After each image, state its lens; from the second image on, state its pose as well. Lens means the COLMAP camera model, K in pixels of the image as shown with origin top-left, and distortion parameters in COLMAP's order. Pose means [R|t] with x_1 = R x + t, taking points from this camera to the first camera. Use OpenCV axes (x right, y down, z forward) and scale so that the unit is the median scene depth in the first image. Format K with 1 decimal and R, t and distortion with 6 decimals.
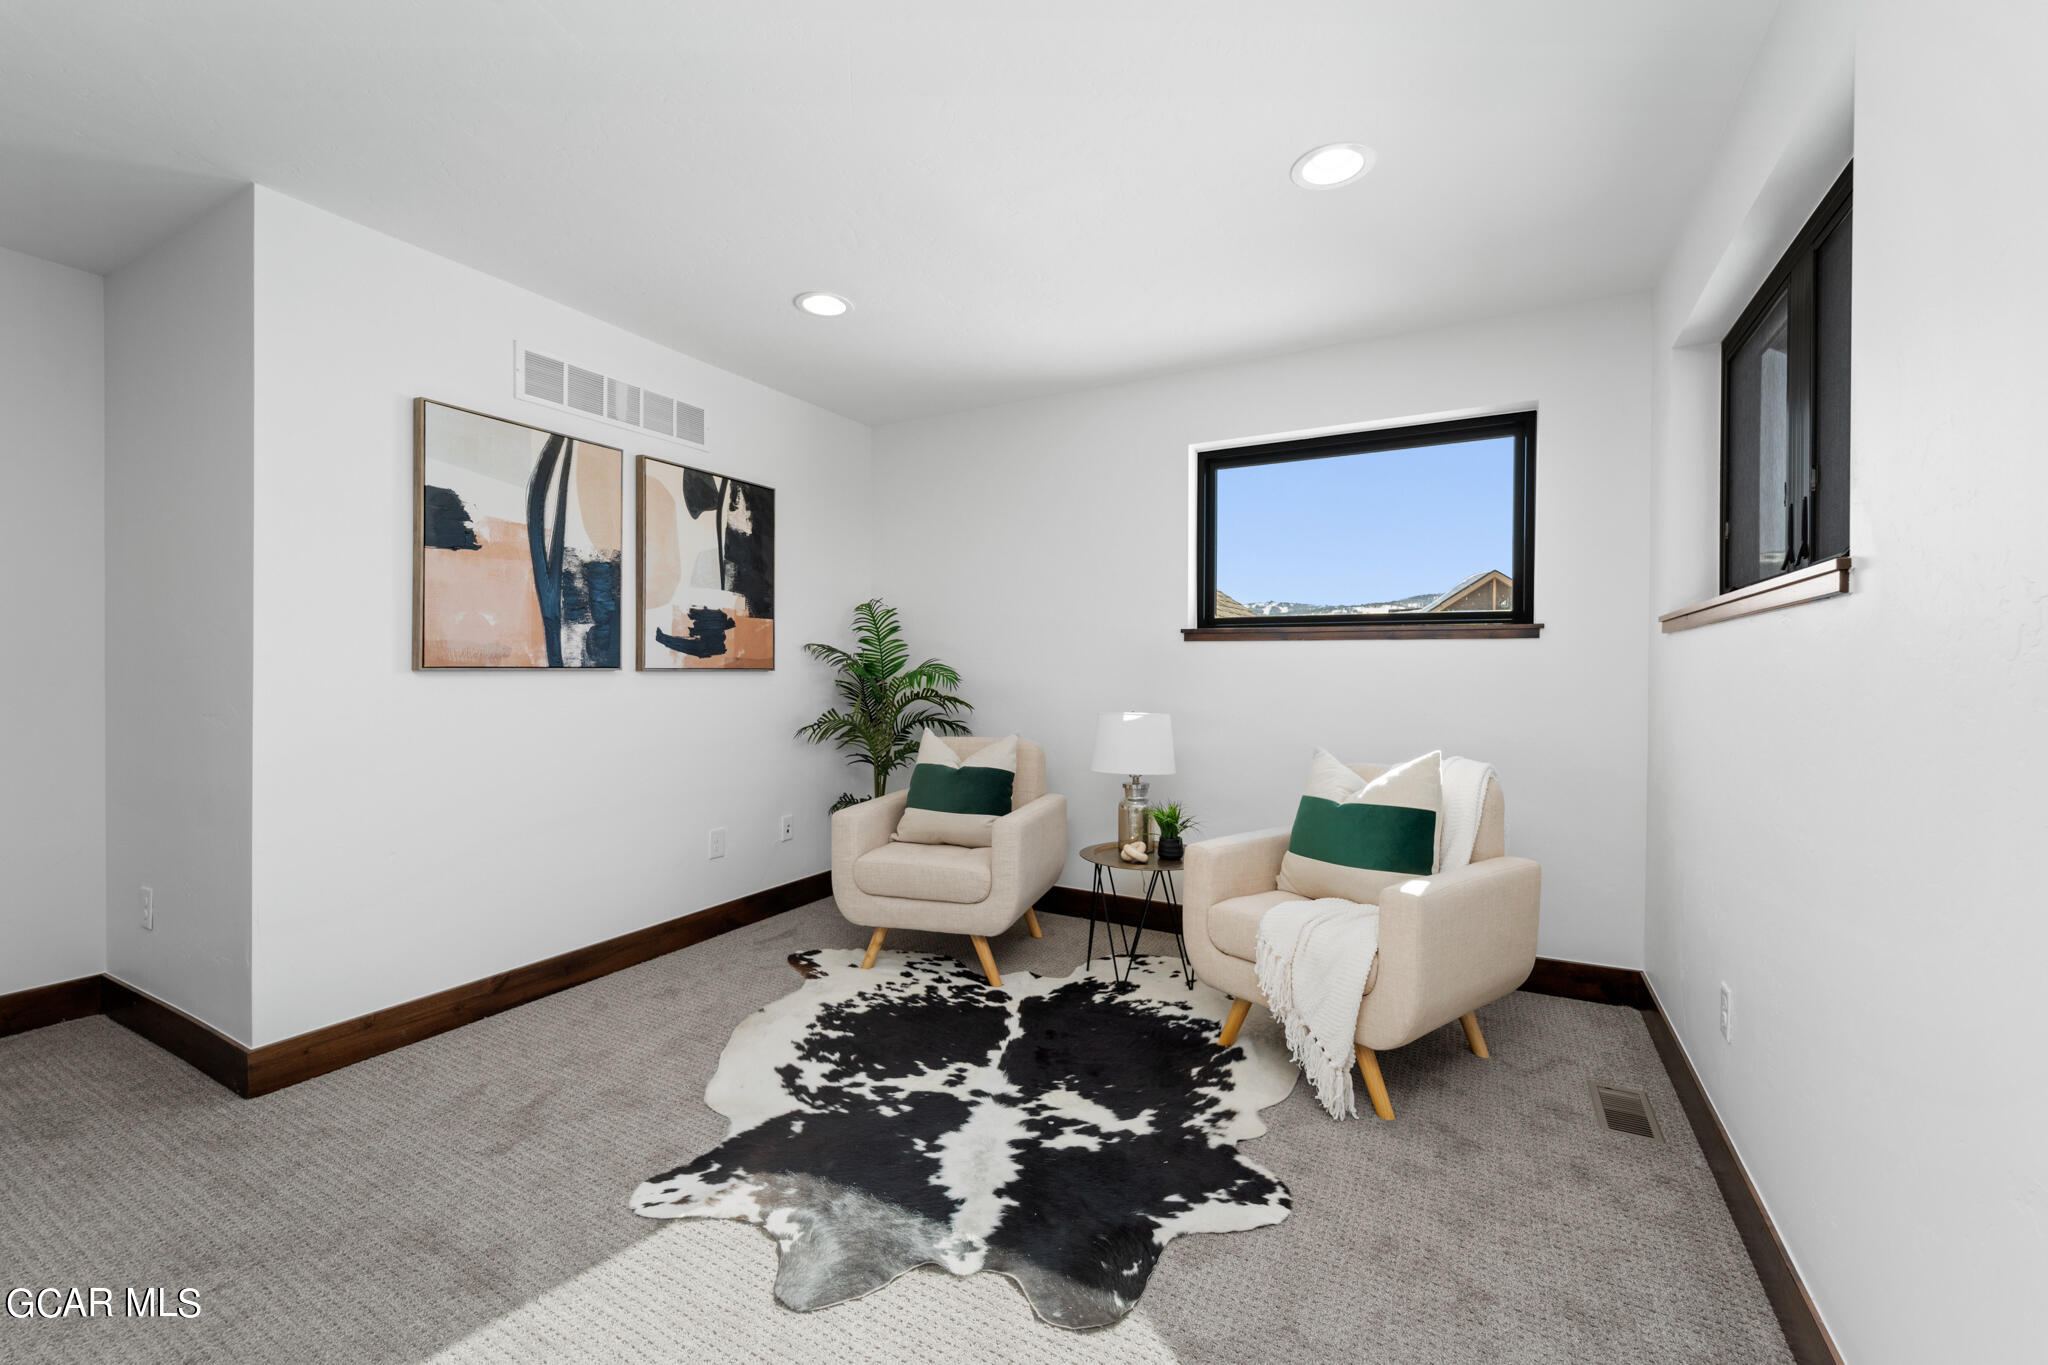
lens RADIAL K [[830.9, 0, 1025.2], [0, 830.9, 679.5], [0, 0, 1]] dist [0.003437, -0.000781]
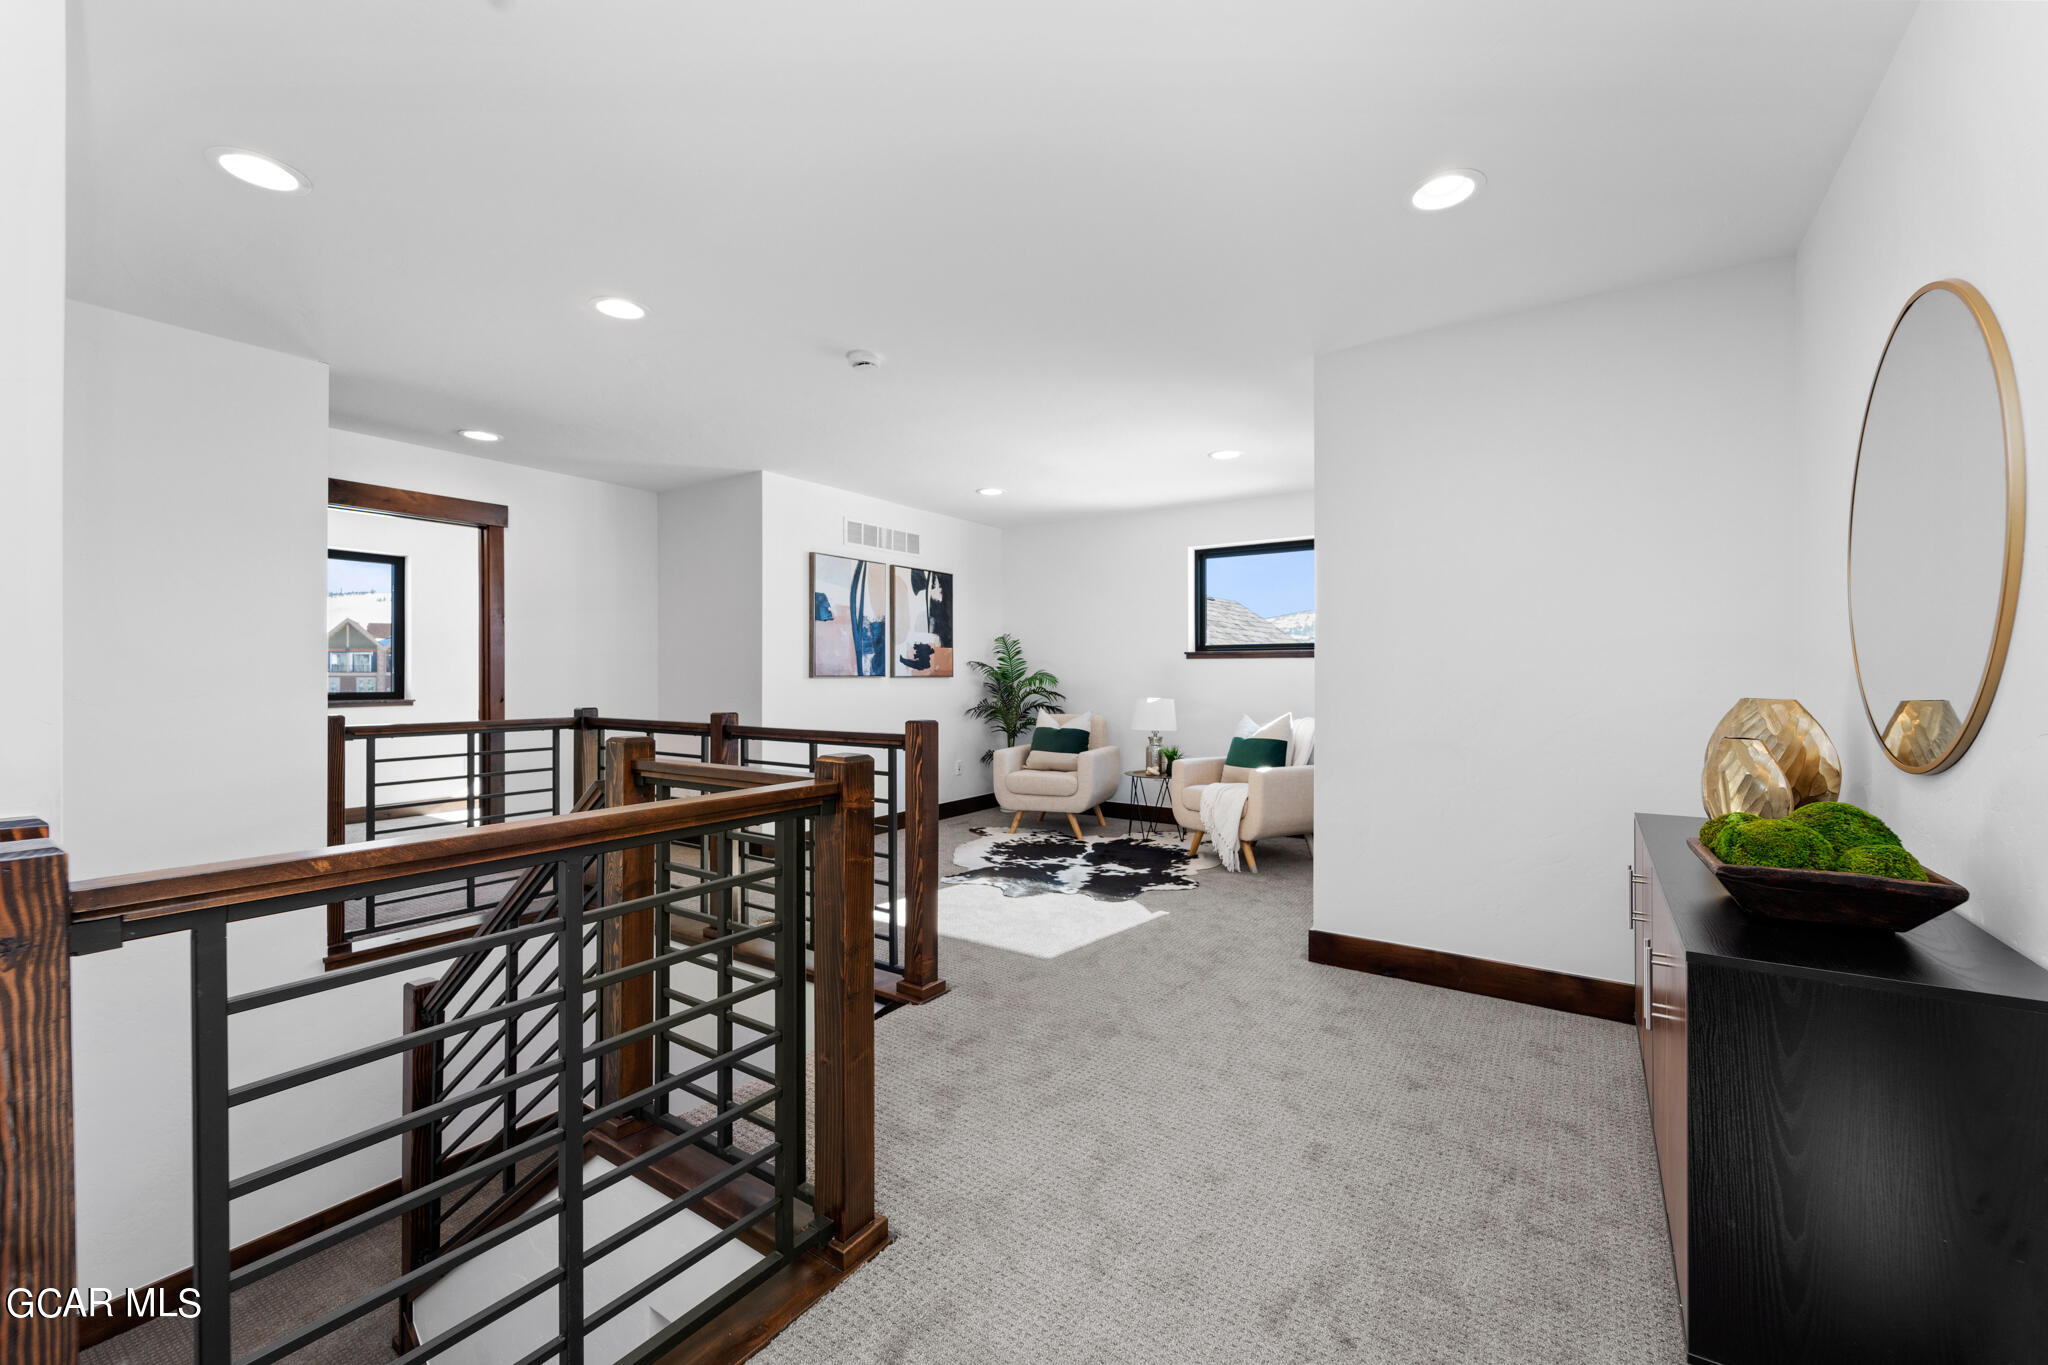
lens RADIAL K [[830.9, 0, 1024.3], [0, 830.9, 681.3], [0, 0, 1]] dist [0.003437, -0.000781]
pose [[0.995093, -0.005492, -0.098788, 0.027997], [0.004827, 0.999964, -0.006969, 0.013918], [0.098822, 0.006458, 0.995084, -0.925940]]
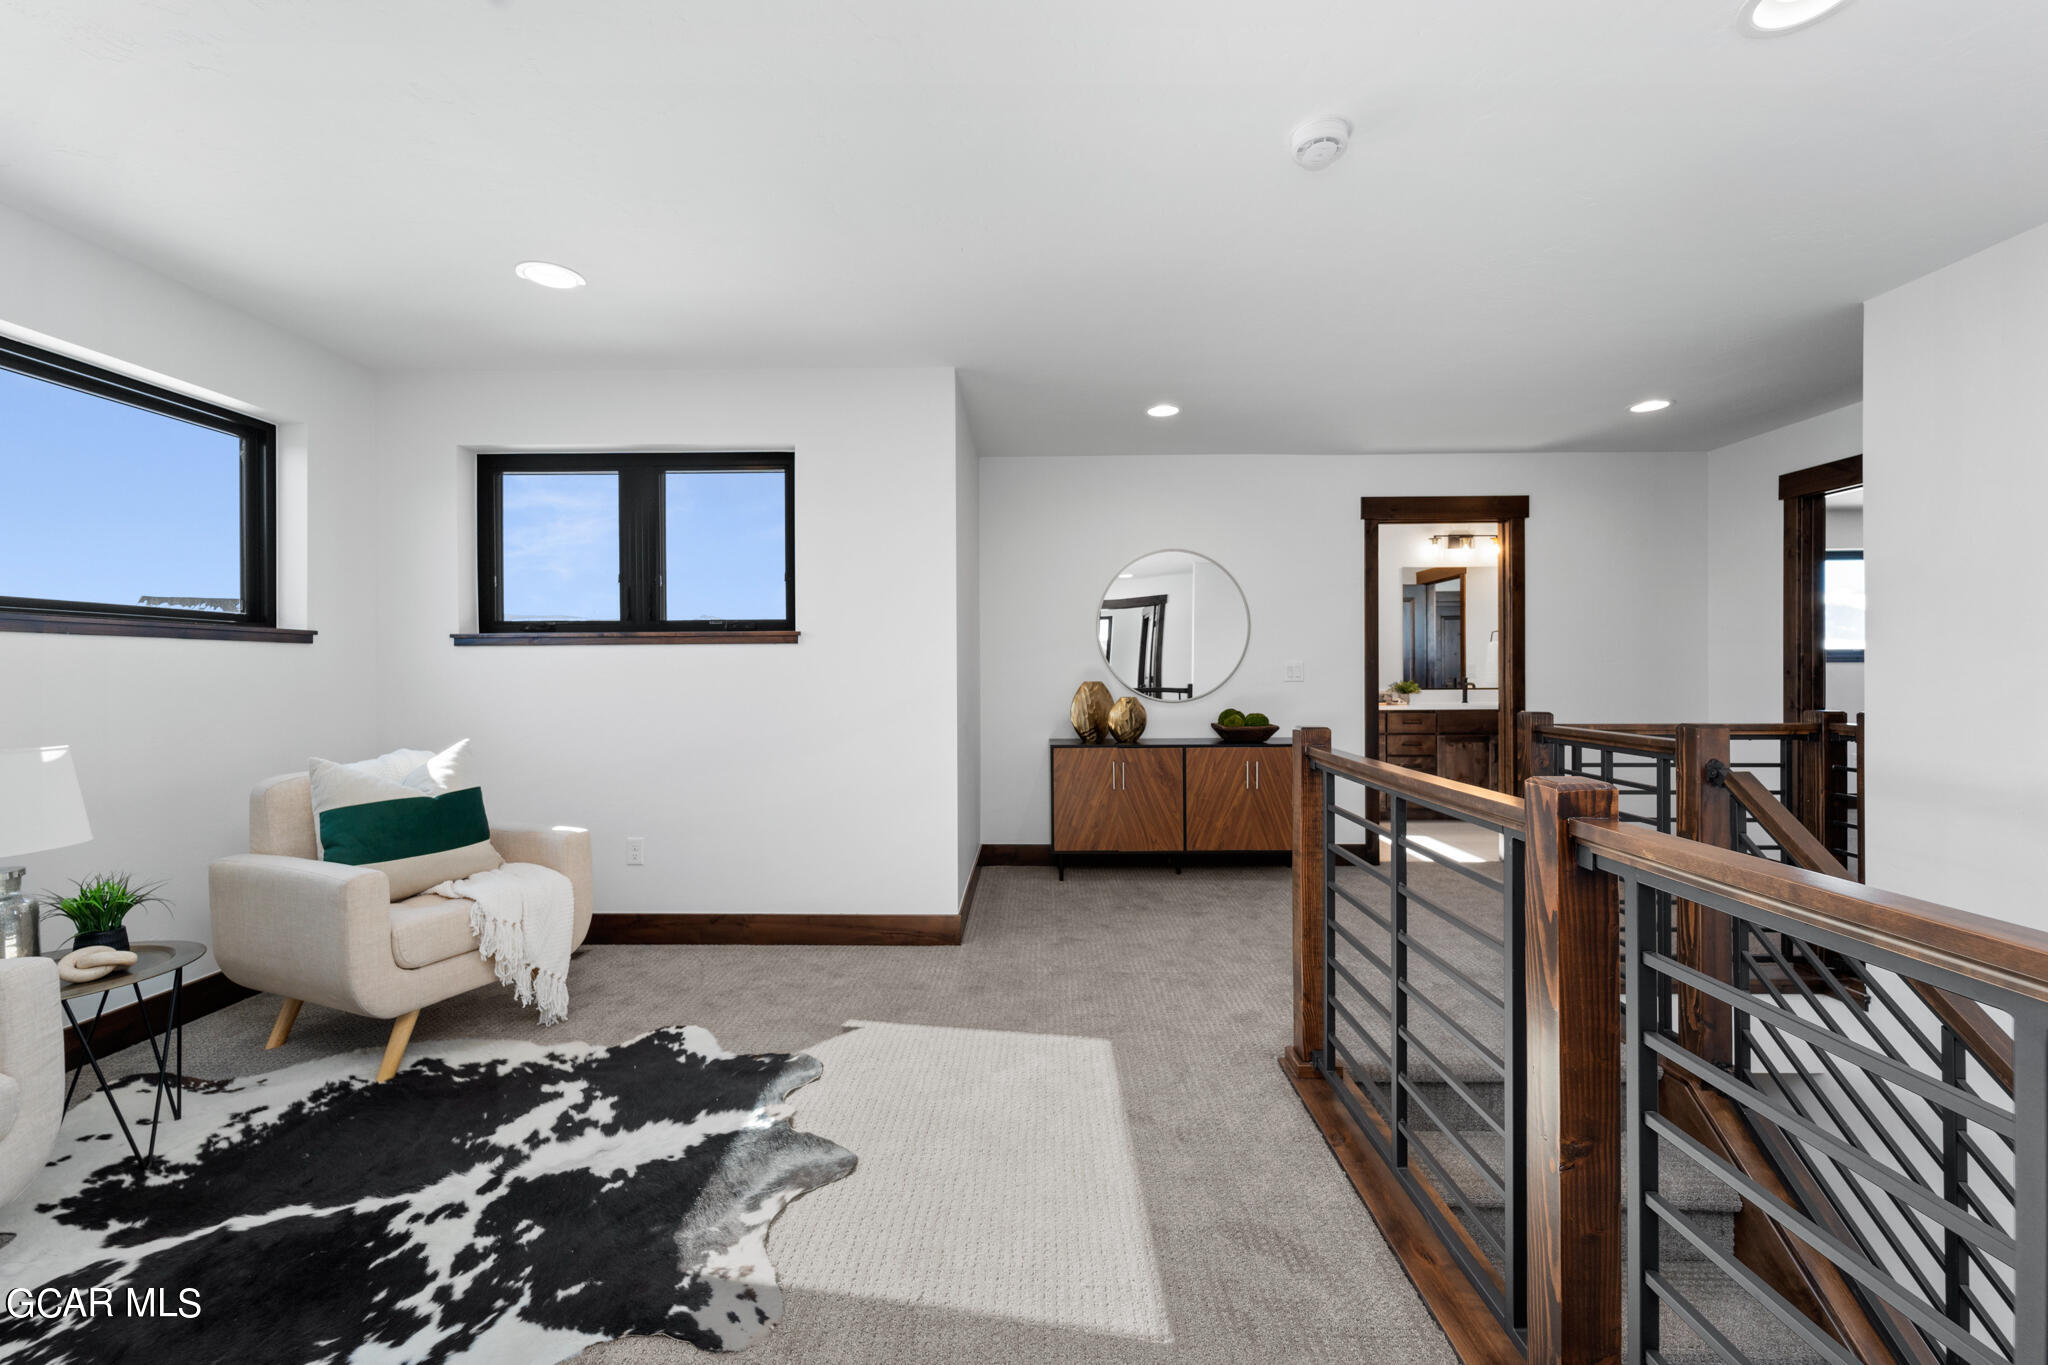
lens RADIAL K [[830.9, 0, 1022.9], [0, 830.9, 672.7], [0, 0, 1]] dist [0.003437, -0.000781]
pose [[-0.468147, -0.003731, 0.883643, -0.772114], [0.012524, 0.999863, 0.010856, -0.011873], [-0.883562, 0.016149, -0.468036, 0.679231]]
